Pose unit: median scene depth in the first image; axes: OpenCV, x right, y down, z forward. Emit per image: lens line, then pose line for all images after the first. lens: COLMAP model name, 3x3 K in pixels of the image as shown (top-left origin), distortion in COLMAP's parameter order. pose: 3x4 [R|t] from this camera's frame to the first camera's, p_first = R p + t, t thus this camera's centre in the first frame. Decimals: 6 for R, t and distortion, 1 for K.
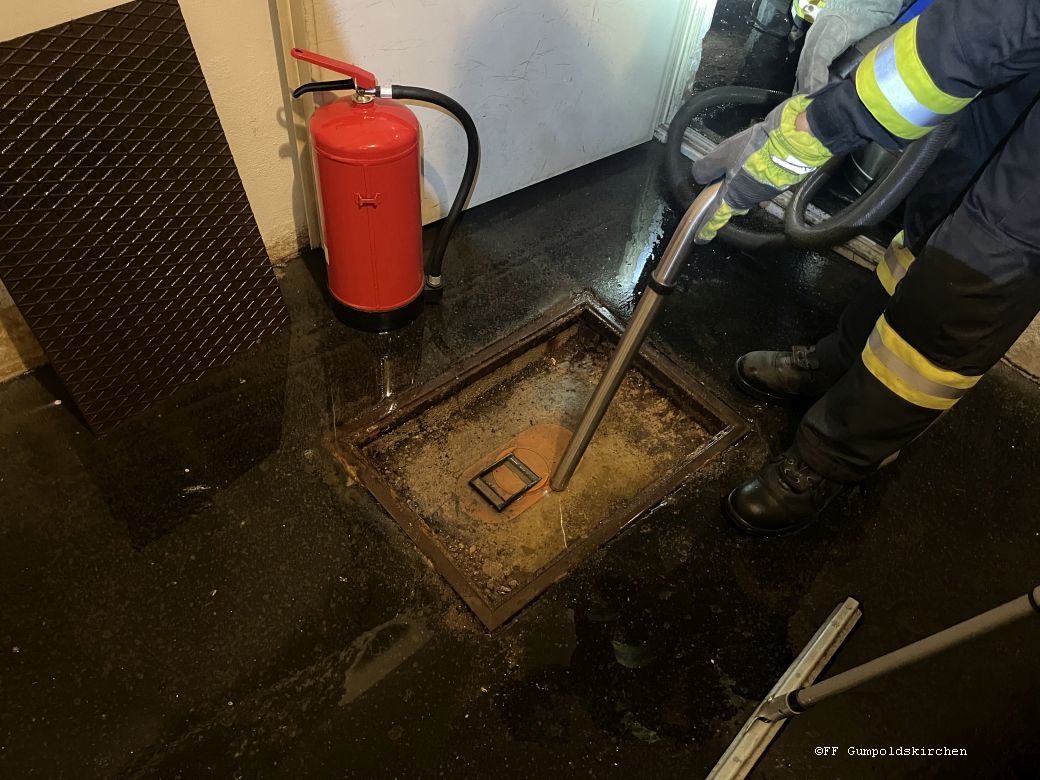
lens RADIAL K [[788.3, 0, 520.0], [0, 788.3, 390.0], [0, 0, 1]] dist [0.057381, -0.076320]
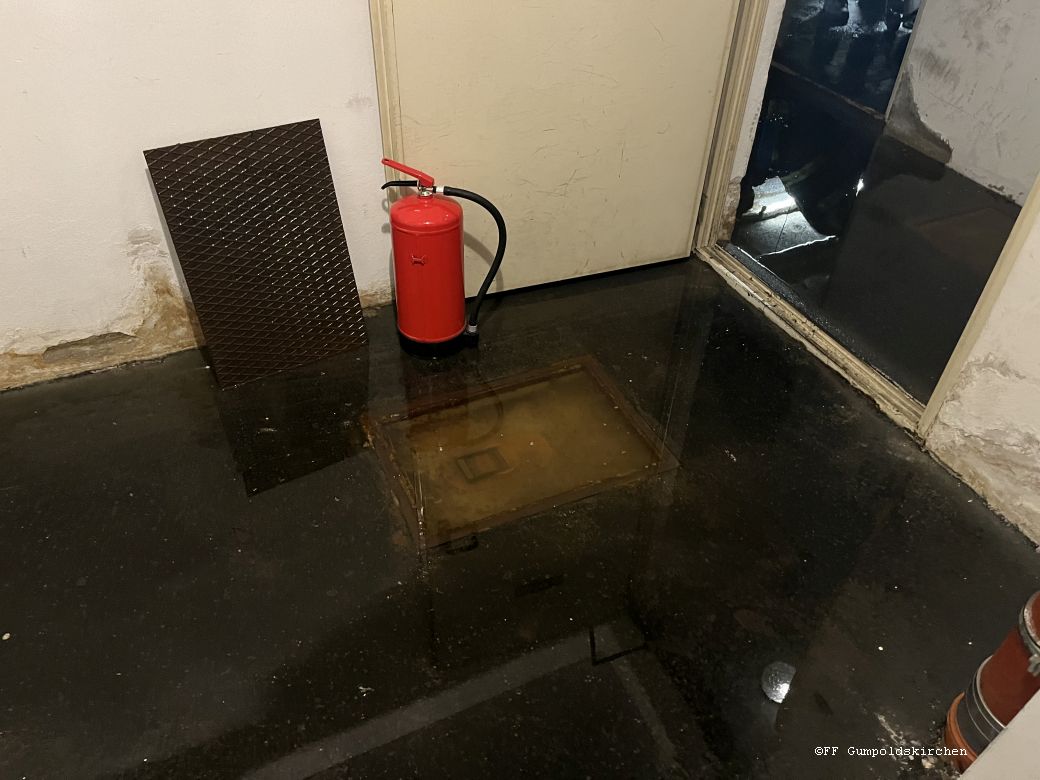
lens RADIAL K [[788.3, 0, 520.0], [0, 788.3, 390.0], [0, 0, 1]] dist [0.057381, -0.076320]
pose [[0.954810, 0.136642, -0.263943, 0.408913], [-0.179953, 0.972556, -0.147487, 0.179117], [0.236546, 0.188319, 0.953196, -0.307815]]
